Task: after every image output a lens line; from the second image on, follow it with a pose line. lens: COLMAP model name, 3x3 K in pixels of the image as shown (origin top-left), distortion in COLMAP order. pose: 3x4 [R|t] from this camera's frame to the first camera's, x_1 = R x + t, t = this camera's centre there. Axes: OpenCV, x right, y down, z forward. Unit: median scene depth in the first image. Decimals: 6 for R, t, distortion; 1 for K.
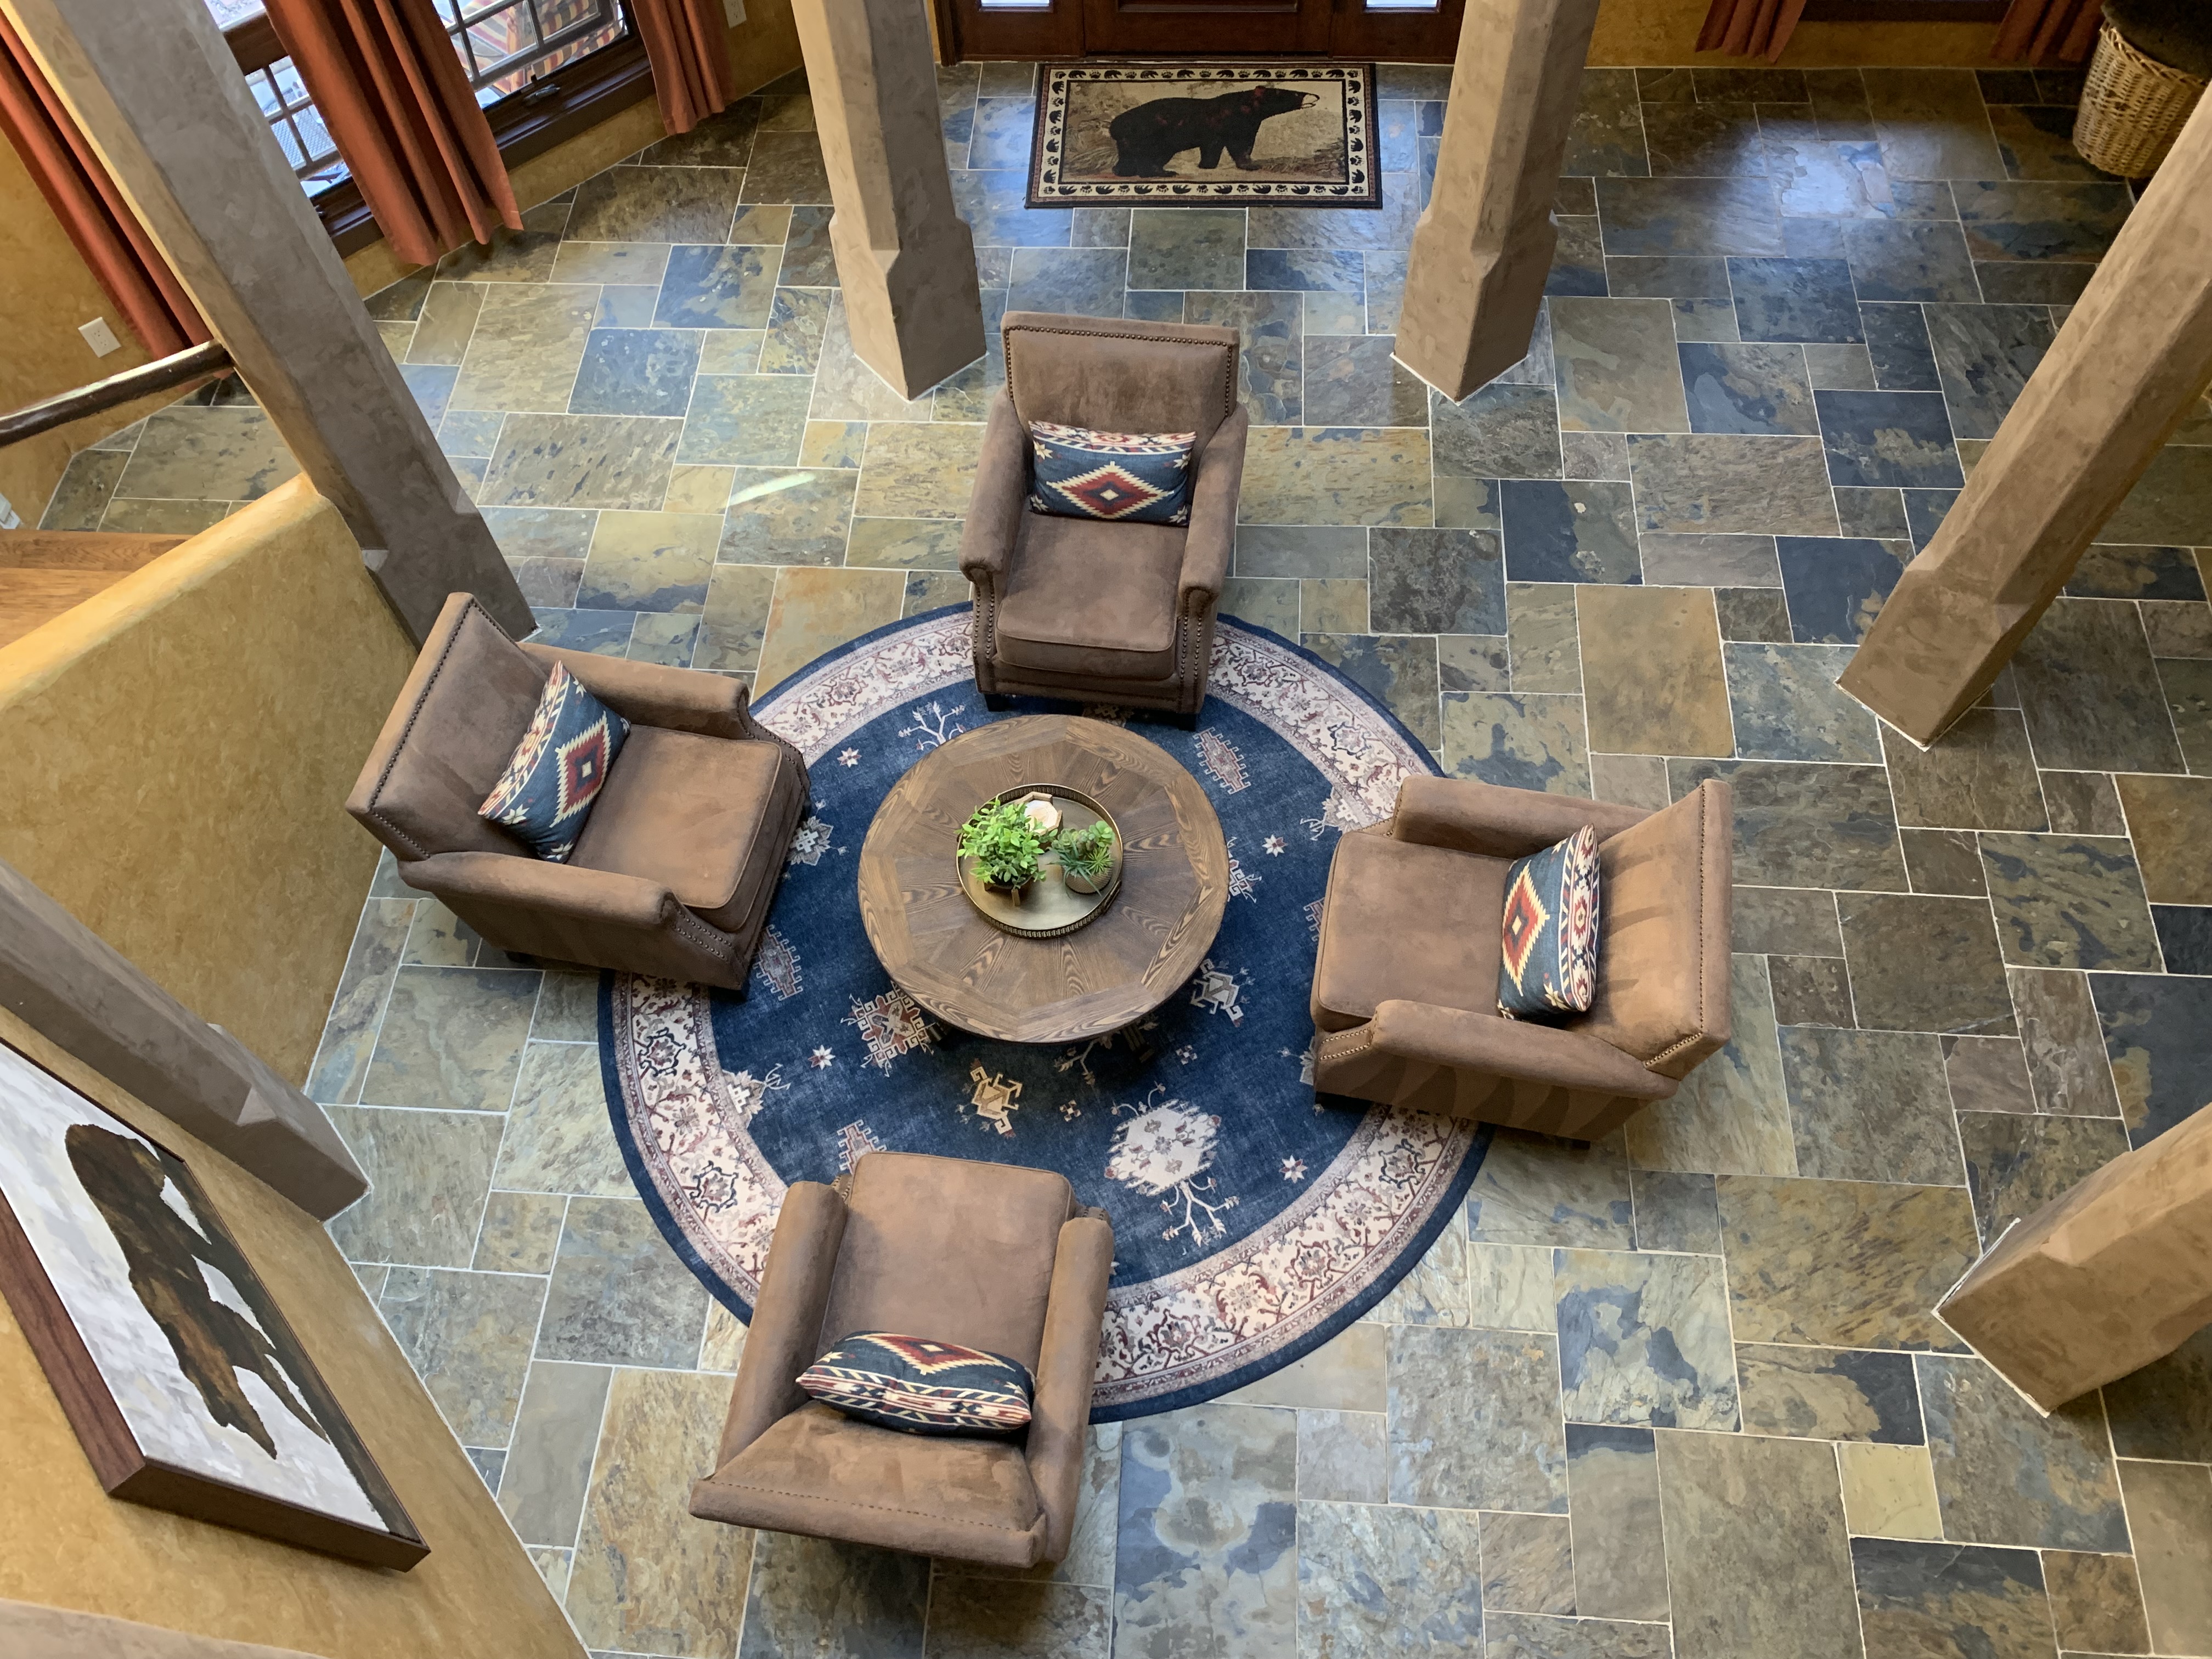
lens RADIAL K [[1698.2, 0, 1081.5], [0, 1698.2, 820.4], [0, 0, 1]] dist [0.048907, -0.059119]
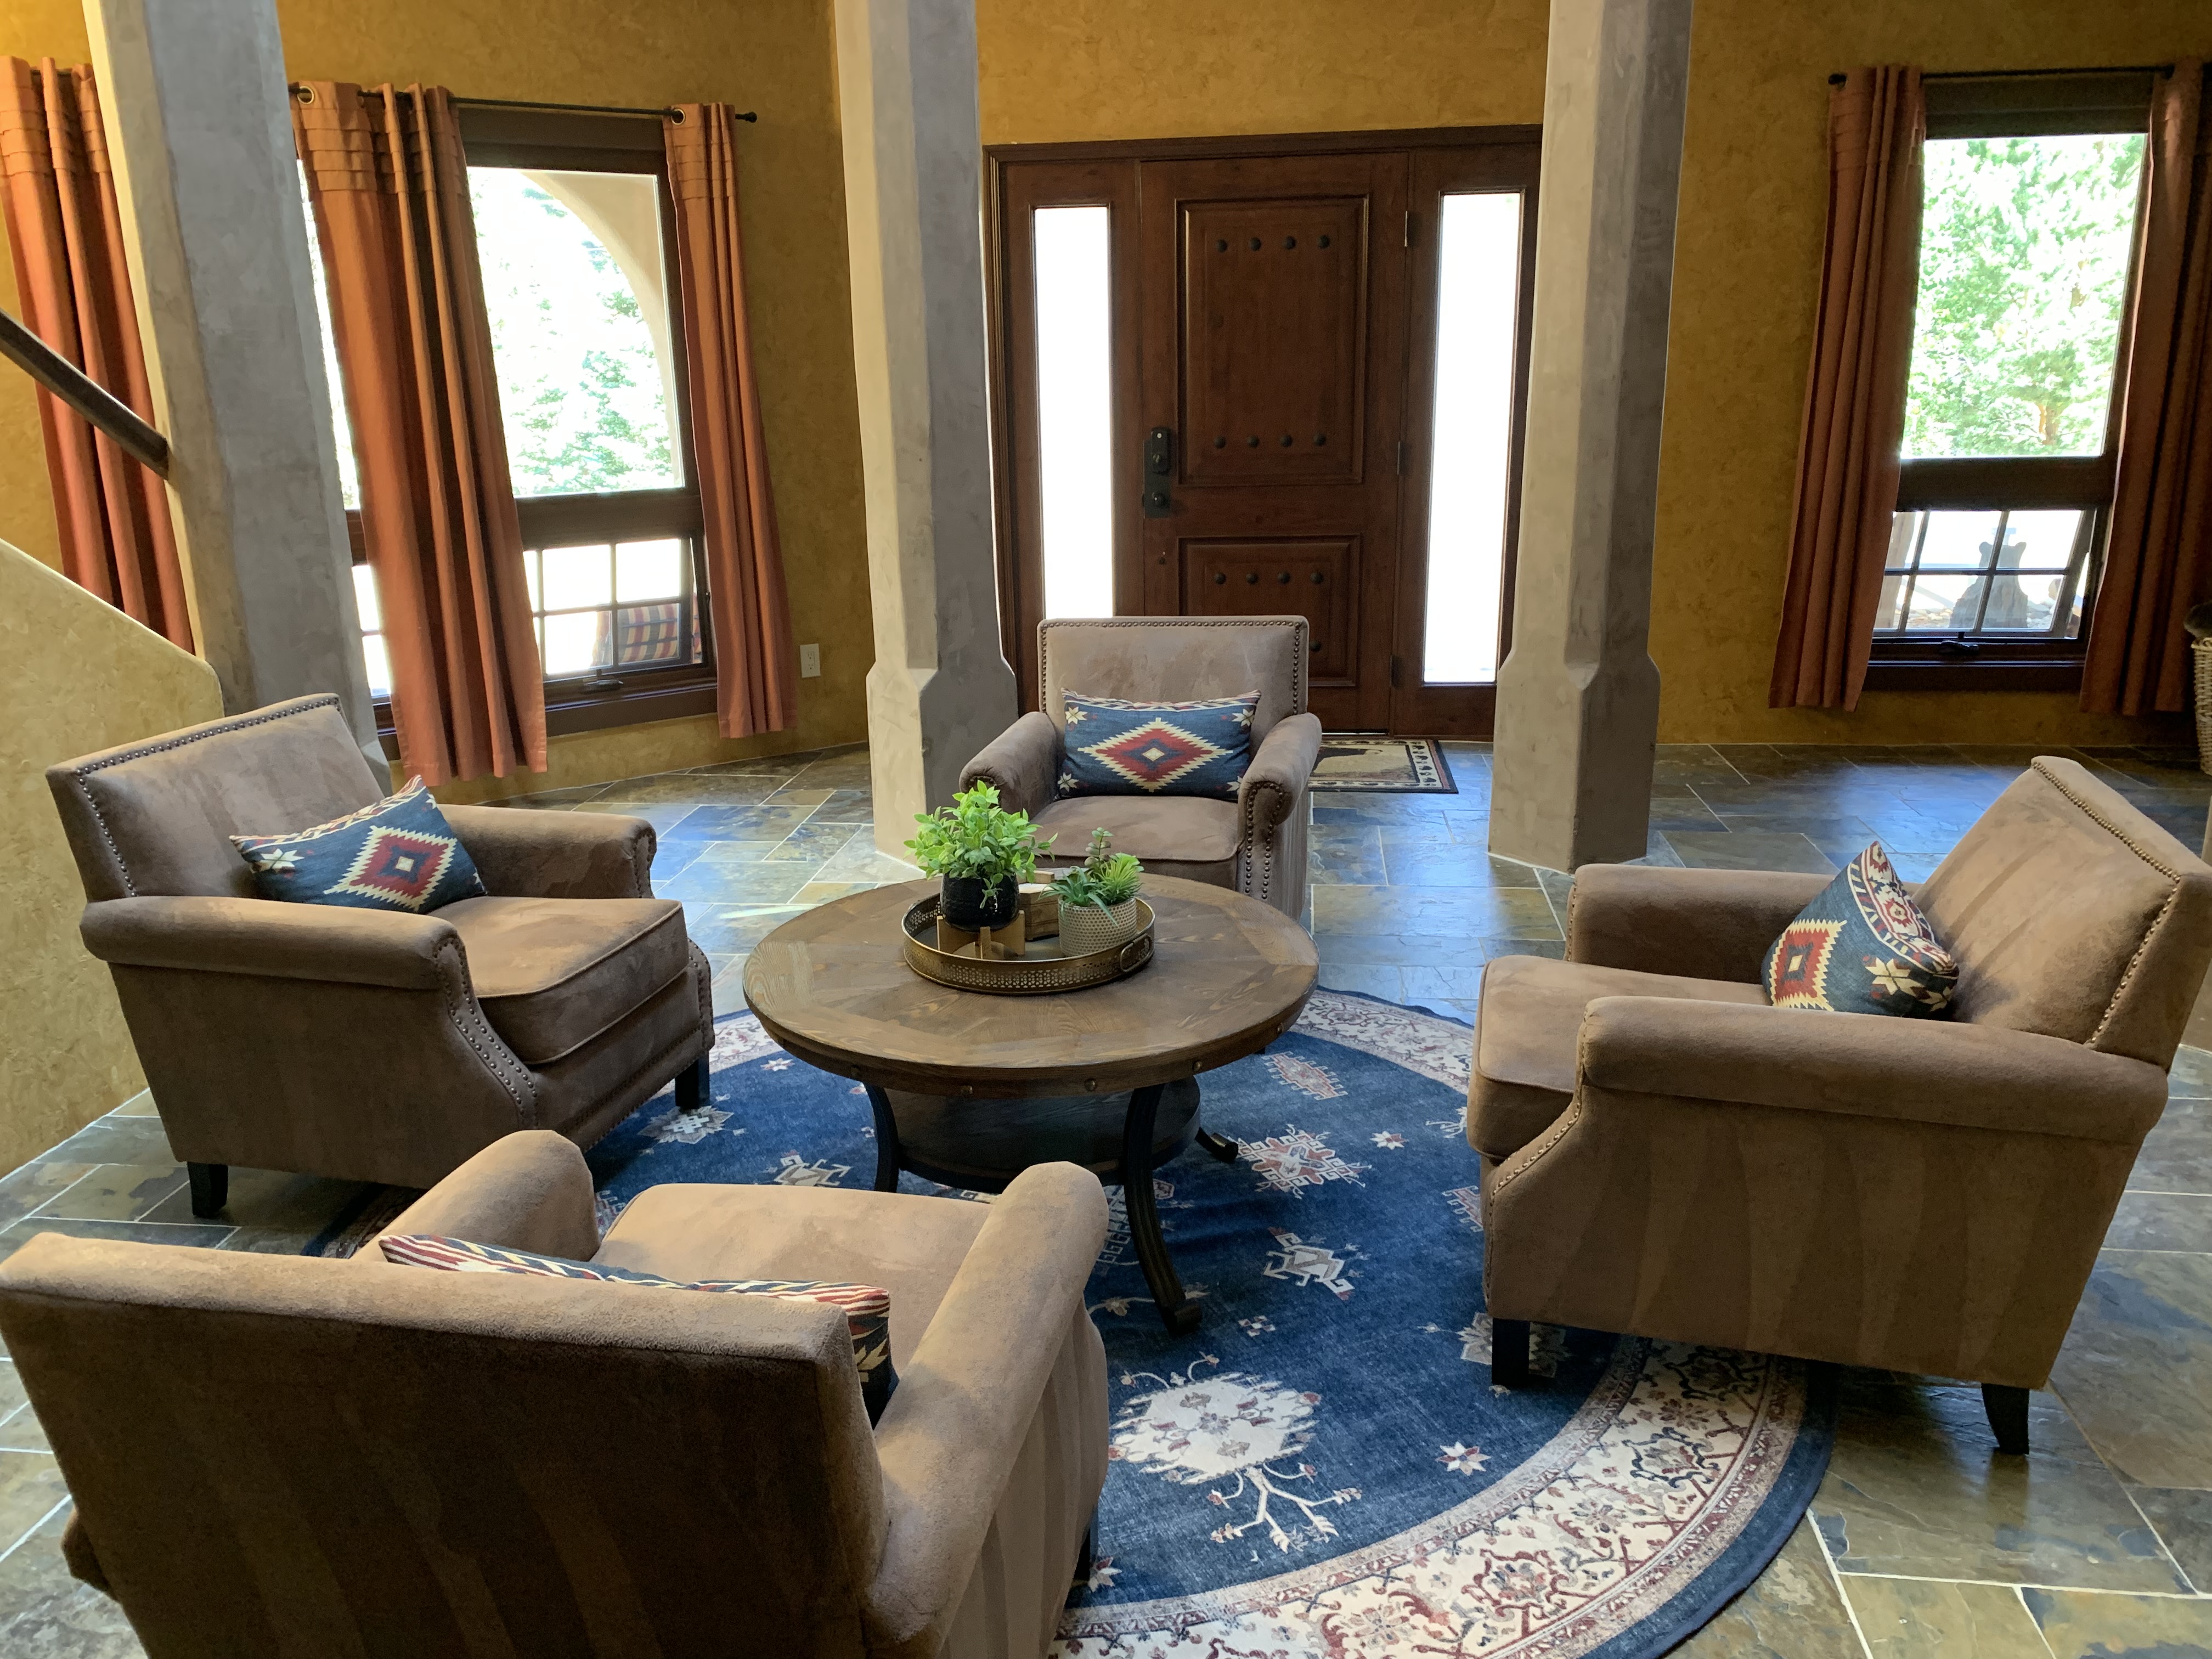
lens RADIAL K [[1698.2, 0, 1078.7], [0, 1698.2, 829.1], [0, 0, 1]] dist [0.048907, -0.059119]
pose [[0.997897, 0.033134, -0.055707, 0.026548], [-0.062461, 0.721177, -0.689929, 0.394355], [0.017314, 0.691958, 0.721730, 0.436643]]
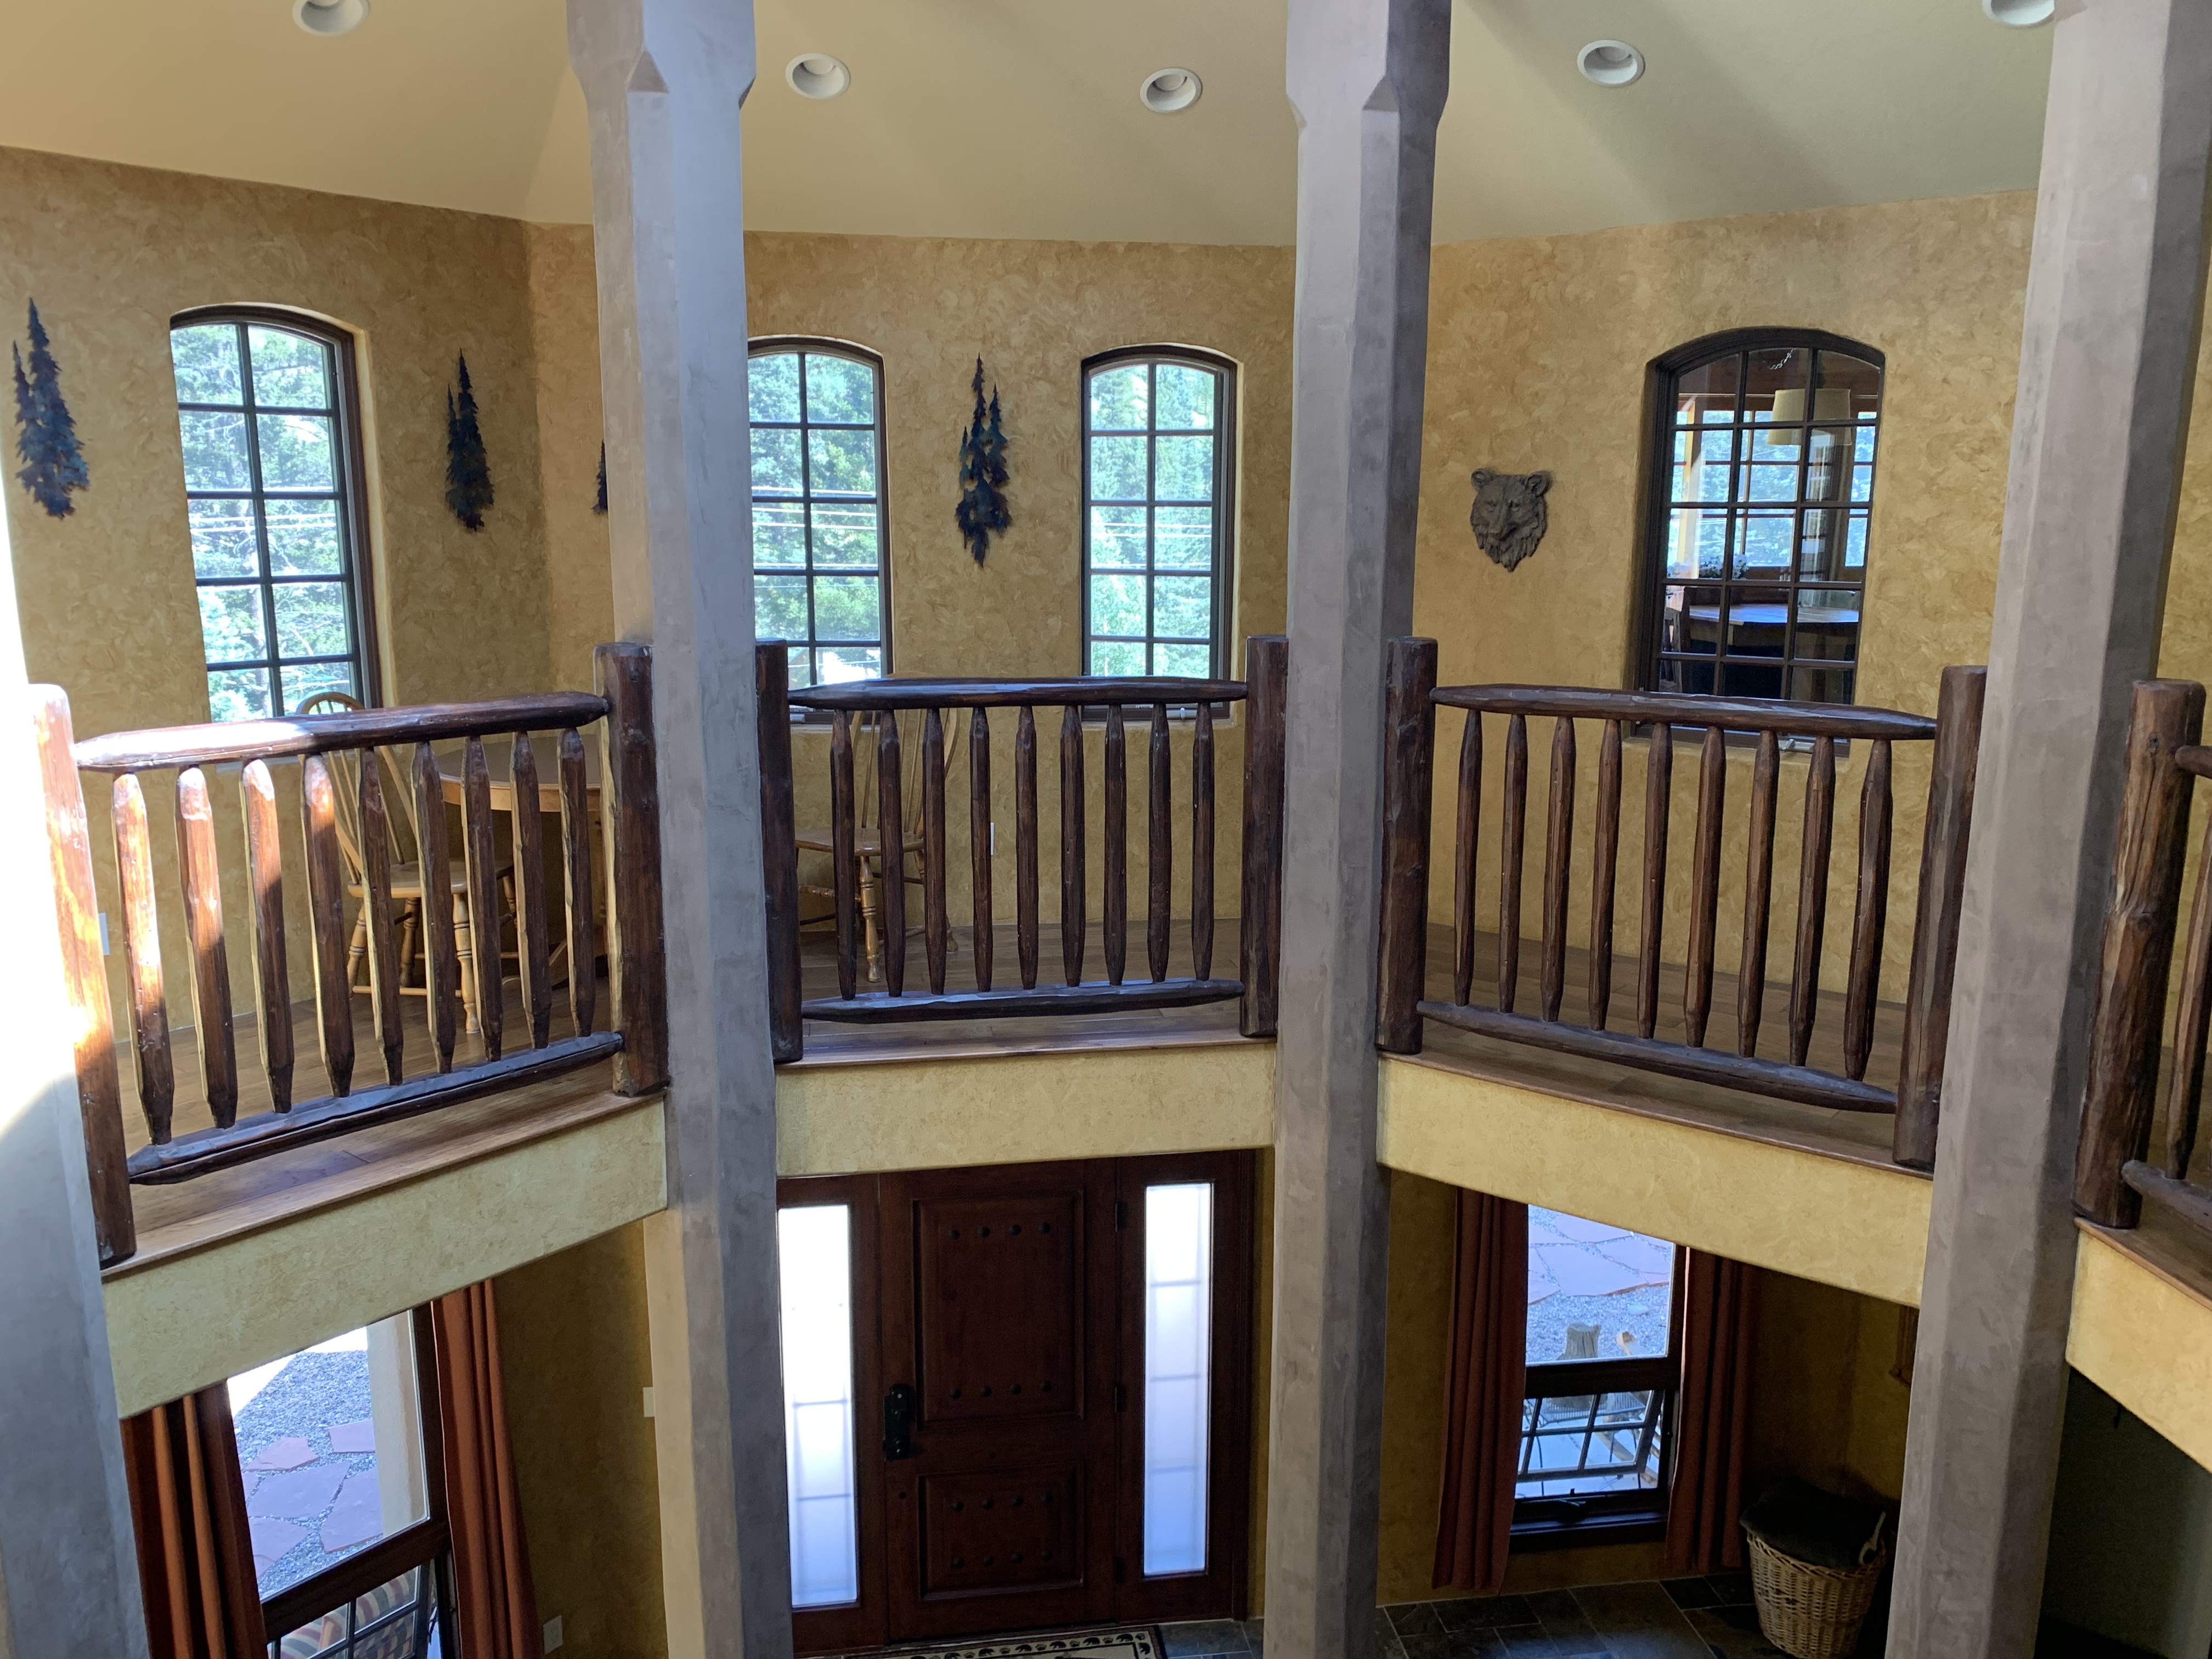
lens RADIAL K [[1698.2, 0, 1119.3], [0, 1698.2, 851.8], [0, 0, 1]] dist [0.048907, -0.059119]
pose [[0.976484, -0.002681, 0.215572, -0.119873], [0.162376, 0.666915, -0.727226, 0.026851], [-0.141819, 0.745129, 0.651668, -0.106379]]
